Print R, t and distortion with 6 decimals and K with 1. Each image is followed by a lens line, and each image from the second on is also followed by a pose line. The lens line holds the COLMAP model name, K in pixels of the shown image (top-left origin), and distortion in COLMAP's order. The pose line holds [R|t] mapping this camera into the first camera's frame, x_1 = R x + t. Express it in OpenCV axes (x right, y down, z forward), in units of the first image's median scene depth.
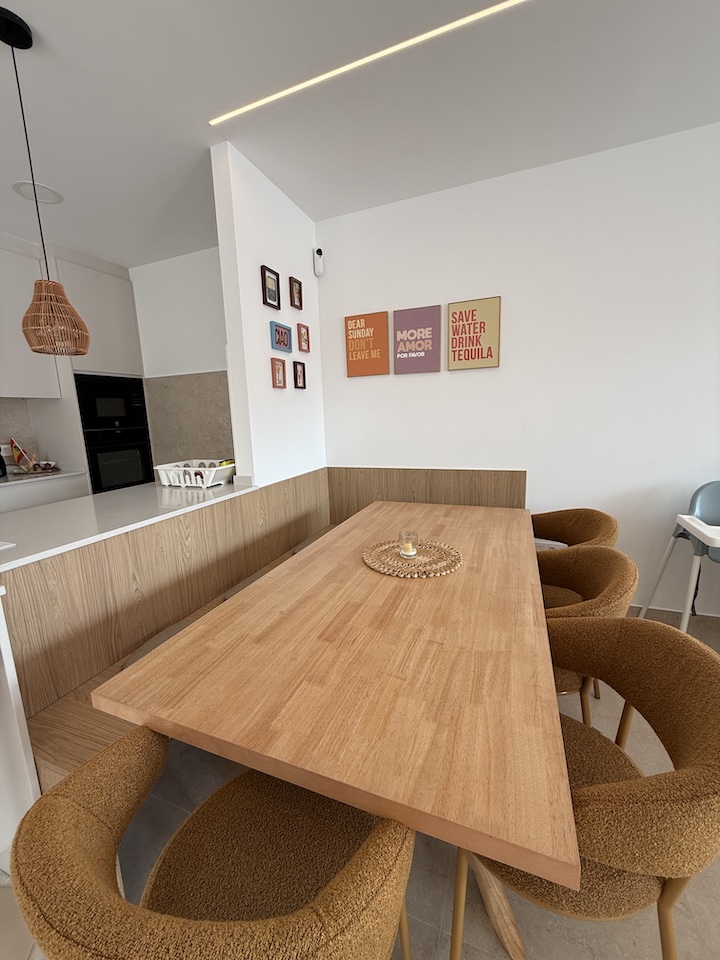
lens RADIAL K [[382.3, 0, 358.4], [0, 382.3, 478.1], [0, 0, 1]] dist [-0.000651, -0.000195]
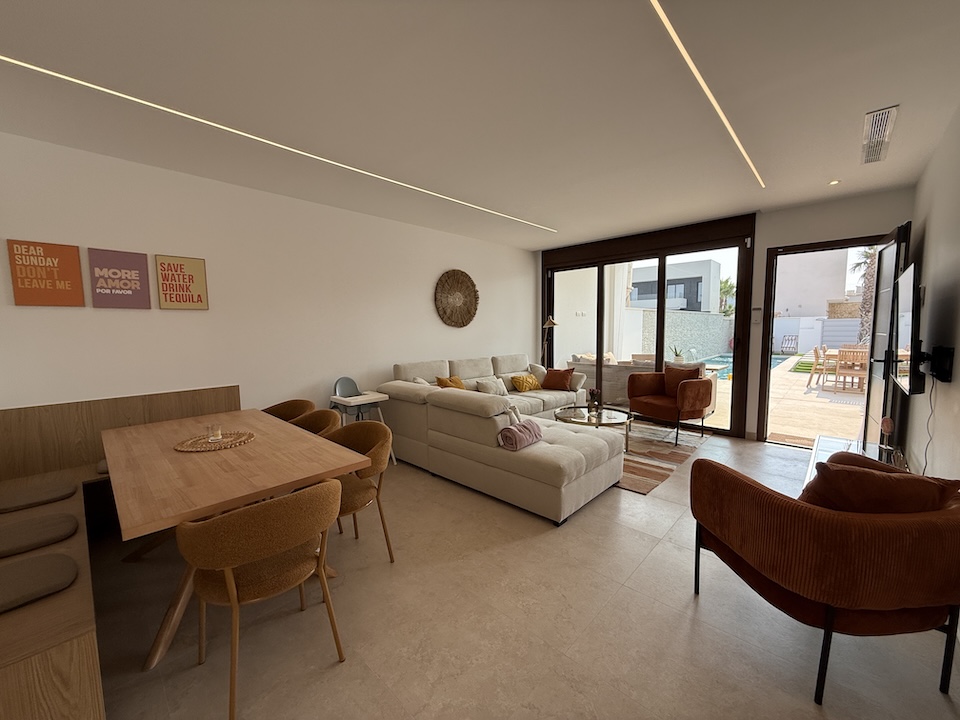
lens RADIAL K [[382.3, 0, 479.3], [0, 382.3, 361.5], [0, 0, 1]] dist [-0.000651, -0.000195]
pose [[0.369840, -0.052608, 0.927605, -0.516739], [0.155208, 0.987865, -0.005856, 0.039762], [-0.916040, 0.146137, 0.373517, -0.328982]]
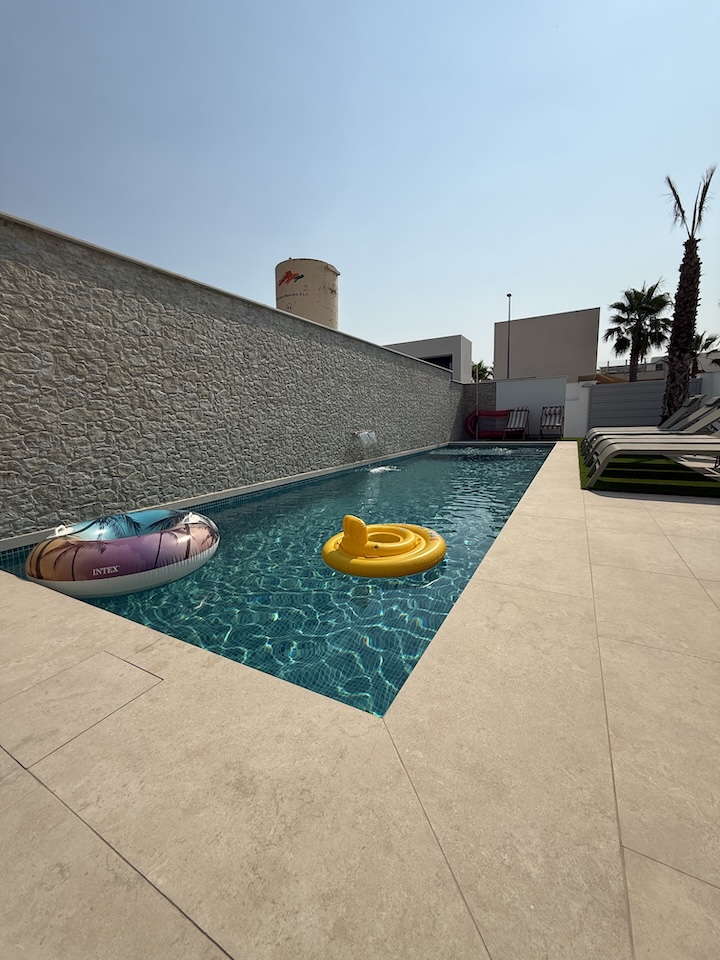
lens RADIAL K [[382.3, 0, 360.7], [0, 382.3, 475.9], [0, 0, 1]] dist [-0.000651, -0.000195]
pose [[0.124071, -0.108421, 0.986332, 3.789713], [0.189674, 0.978275, 0.083676, 0.410756], [-0.973976, 0.176700, 0.141940, -1.474135]]
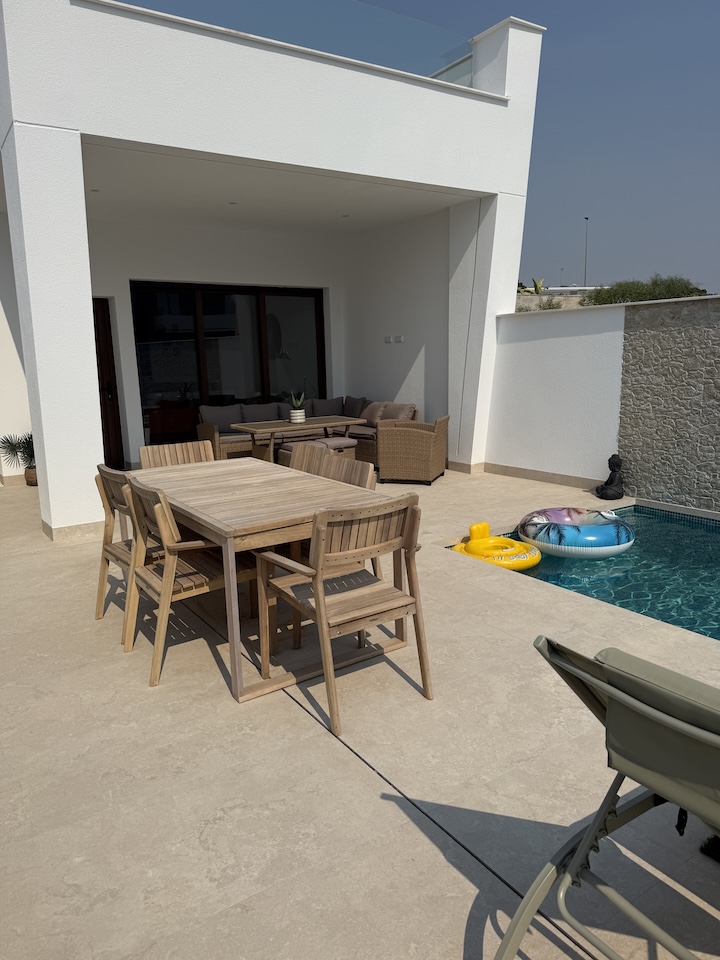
lens RADIAL K [[658.3, 0, 360.5], [0, 658.3, 481.6], [0, 0, 1]] dist [-0.002071, -0.005204]
pose [[0.831874, 0.121303, -0.541545, 5.127551], [-0.098643, 0.992600, 0.070809, 0.321462], [0.546128, -0.005485, 0.837684, -3.446924]]
